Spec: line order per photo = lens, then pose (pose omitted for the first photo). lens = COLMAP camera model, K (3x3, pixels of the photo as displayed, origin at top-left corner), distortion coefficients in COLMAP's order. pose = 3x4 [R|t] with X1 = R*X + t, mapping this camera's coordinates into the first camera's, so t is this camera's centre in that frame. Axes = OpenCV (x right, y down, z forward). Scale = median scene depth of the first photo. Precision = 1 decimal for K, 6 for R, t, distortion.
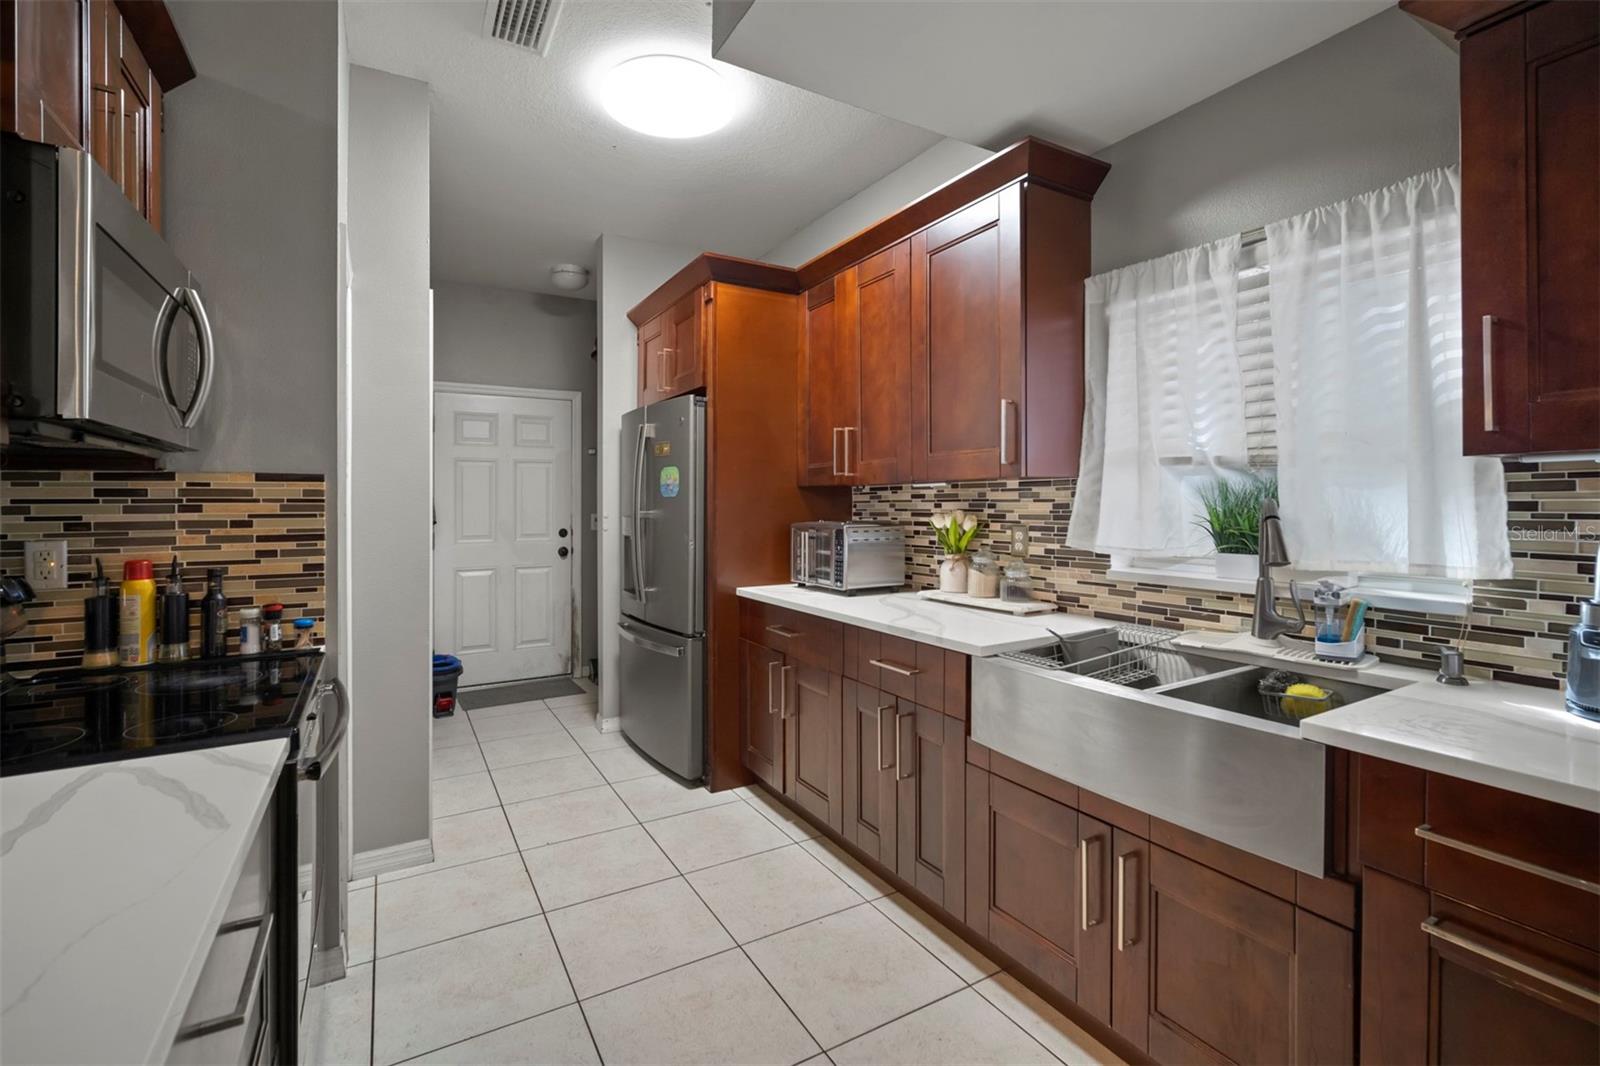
lens RADIAL K [[711.8, 0, 797.5], [0, 711.8, 509.6], [0, 0, 1]] dist [-0.001629, 0.001133]
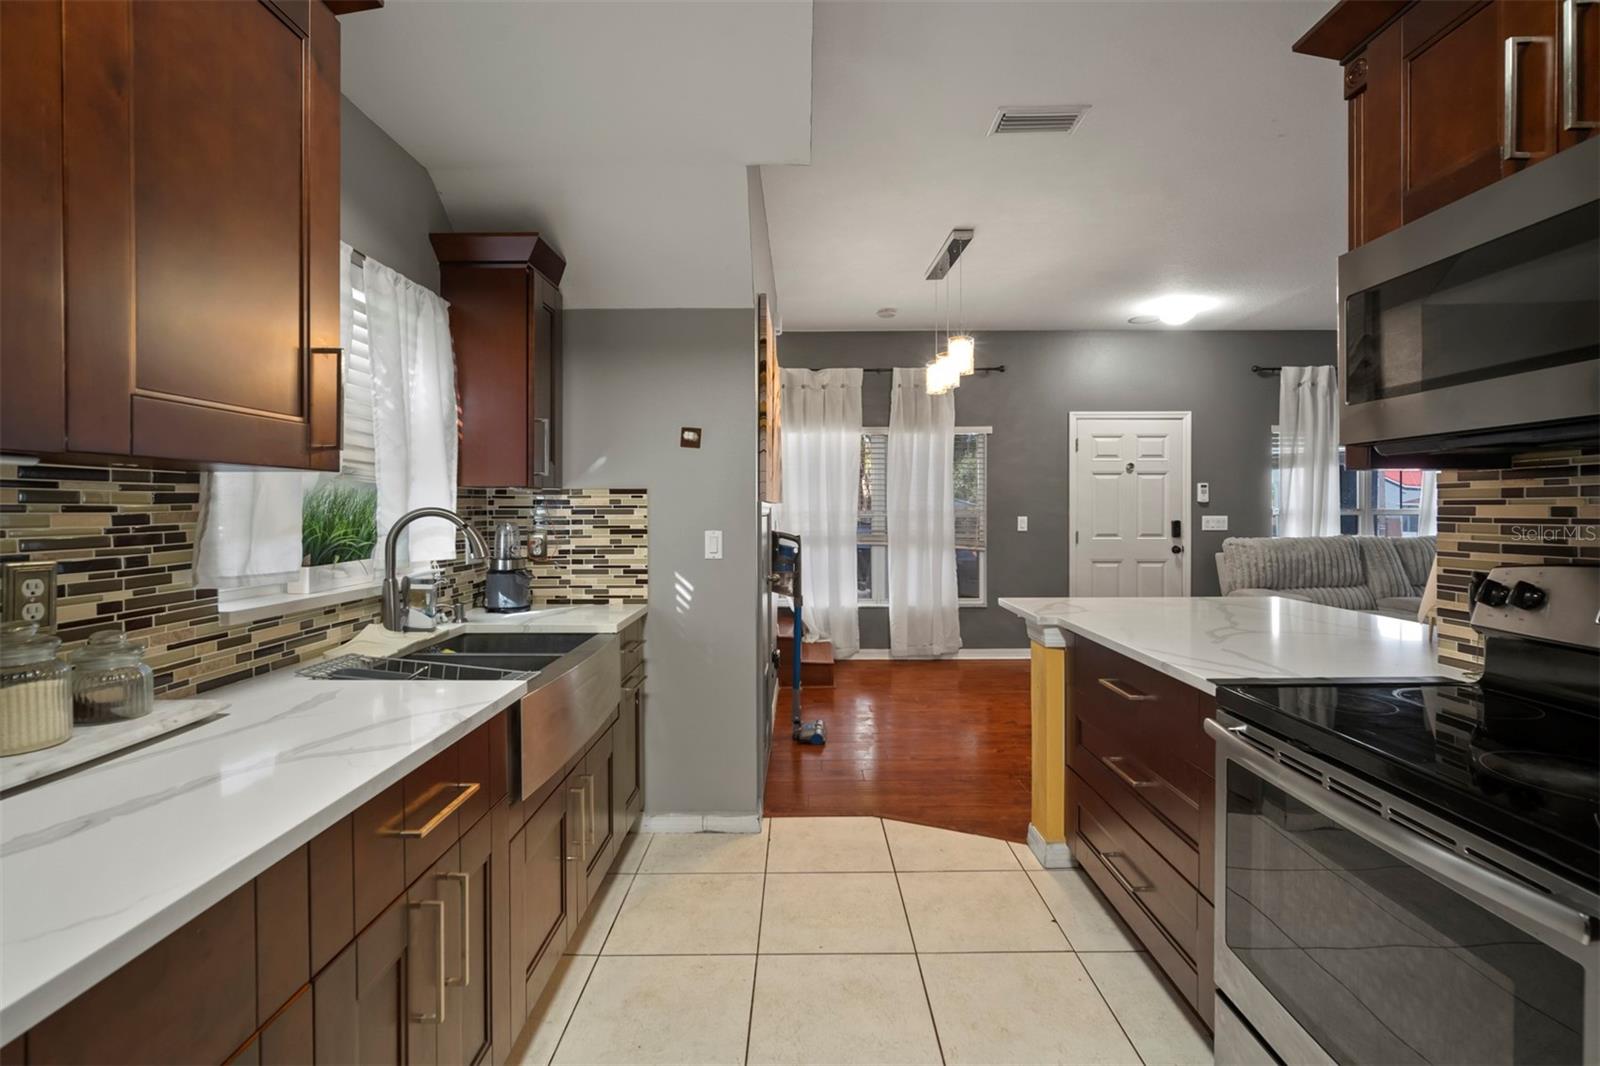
lens RADIAL K [[705.6, 0, 802.1], [0, 705.6, 516.6], [0, 0, 1]] dist [-0.004217, 0.000724]
pose [[-0.863663, -0.002541, 0.504063, -0.380443], [0.007078, 0.999828, 0.017168, -0.014067], [-0.504020, 0.018395, -0.863496, 1.328364]]
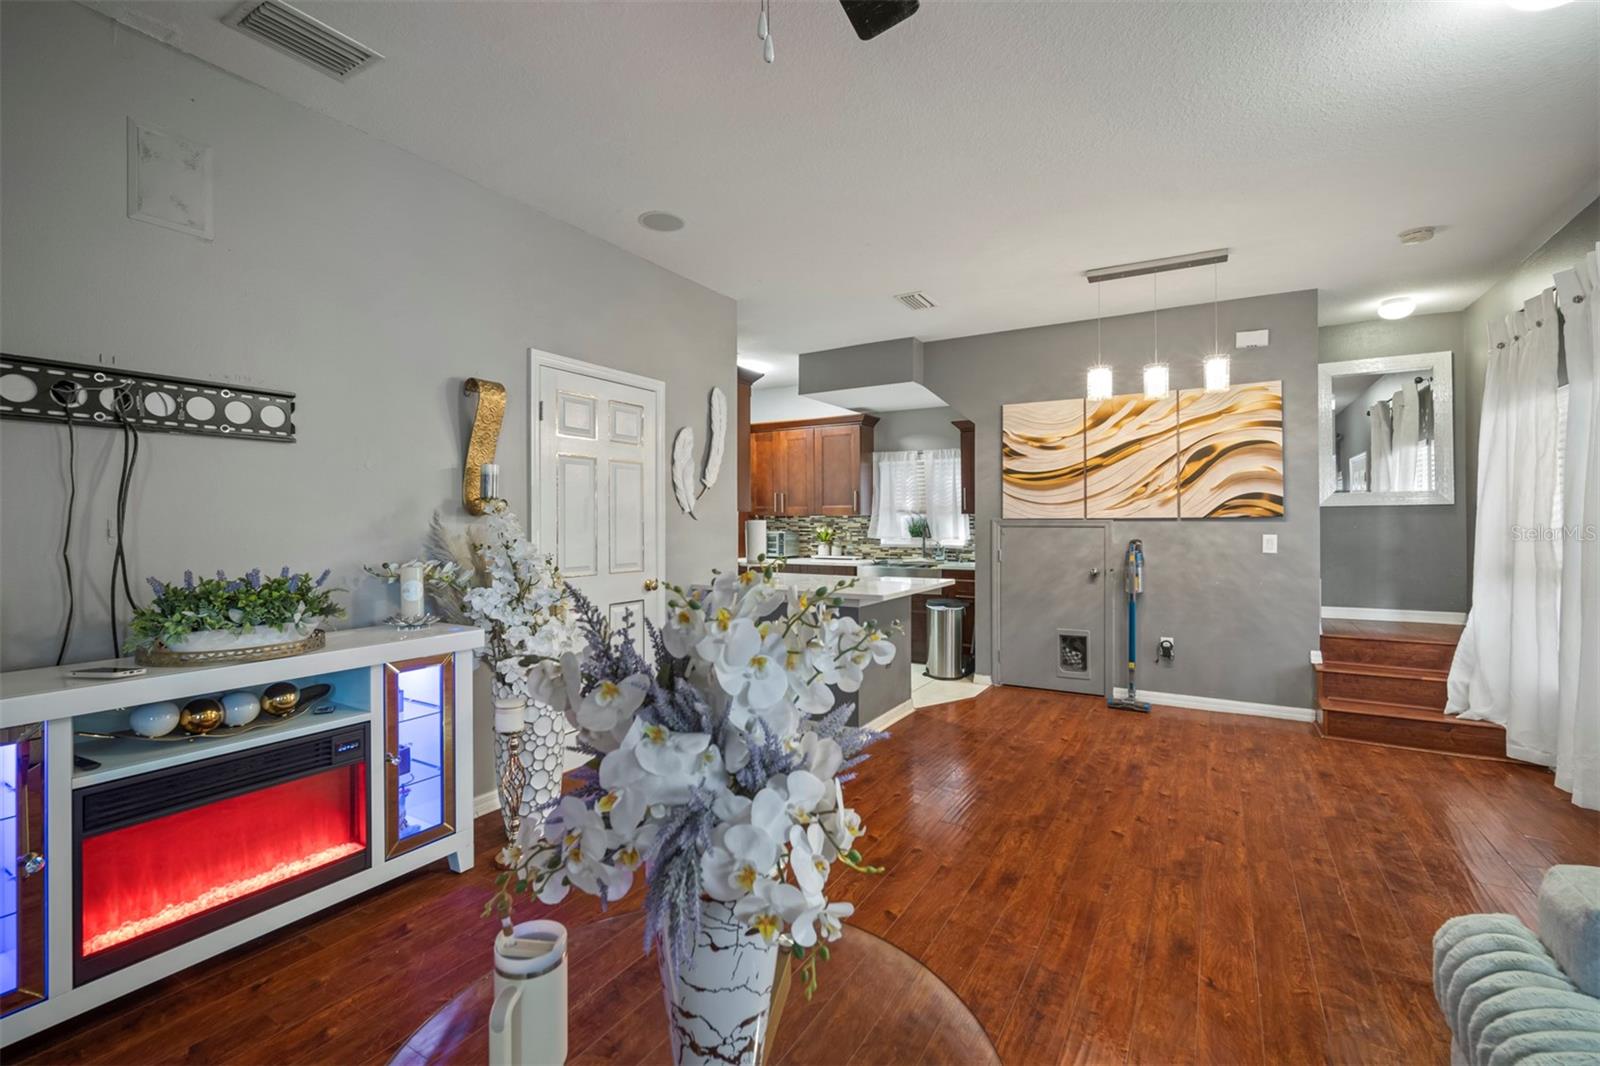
lens RADIAL K [[705.6, 0, 802.1], [0, 705.6, 516.6], [0, 0, 1]] dist [-0.004217, 0.000724]
pose [[0.872803, 0.004024, 0.488057, -1.469389], [0.003401, 0.999892, -0.014327, 0.005647], [-0.488062, 0.014164, 0.872694, -1.658503]]
